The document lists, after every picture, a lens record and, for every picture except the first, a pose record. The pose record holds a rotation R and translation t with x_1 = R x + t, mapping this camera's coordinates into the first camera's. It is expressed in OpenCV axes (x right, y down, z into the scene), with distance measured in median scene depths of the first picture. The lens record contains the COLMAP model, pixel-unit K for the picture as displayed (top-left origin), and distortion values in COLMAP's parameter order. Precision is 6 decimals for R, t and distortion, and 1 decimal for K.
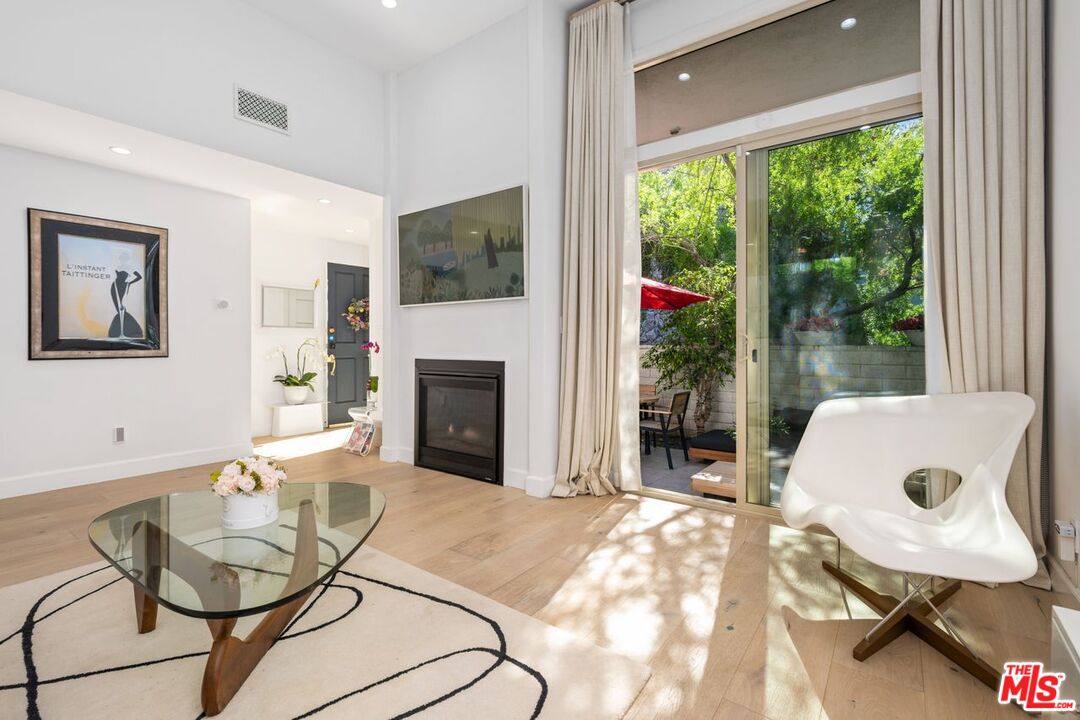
lens RADIAL K [[451.1, 0, 538.0], [0, 451.1, 341.9], [0, 0, 1]] dist [-0.000666, -0.000121]
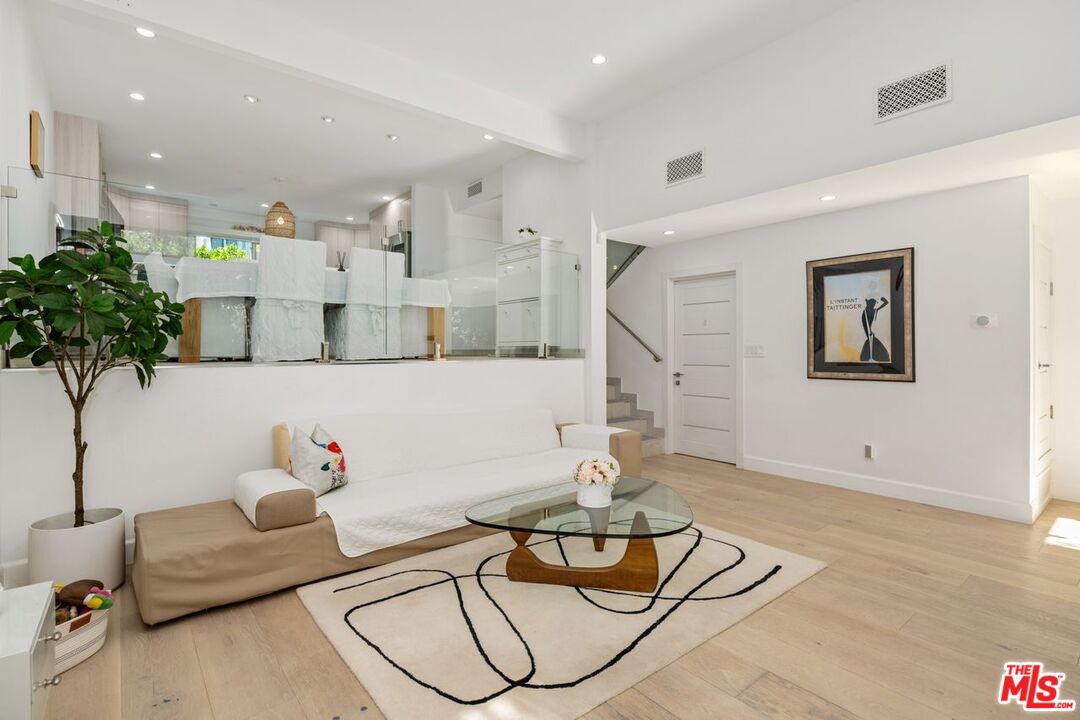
lens RADIAL K [[492.4, 0, 534.9], [0, 492.4, 353.2], [0, 0, 1]] dist [-0.000123, -0.000010]
pose [[-0.195907, 0.005772, -0.980605, 0.380136], [0.001365, 0.999983, 0.005614, -0.036855], [0.980621, -0.000239, -0.195912, 0.453658]]
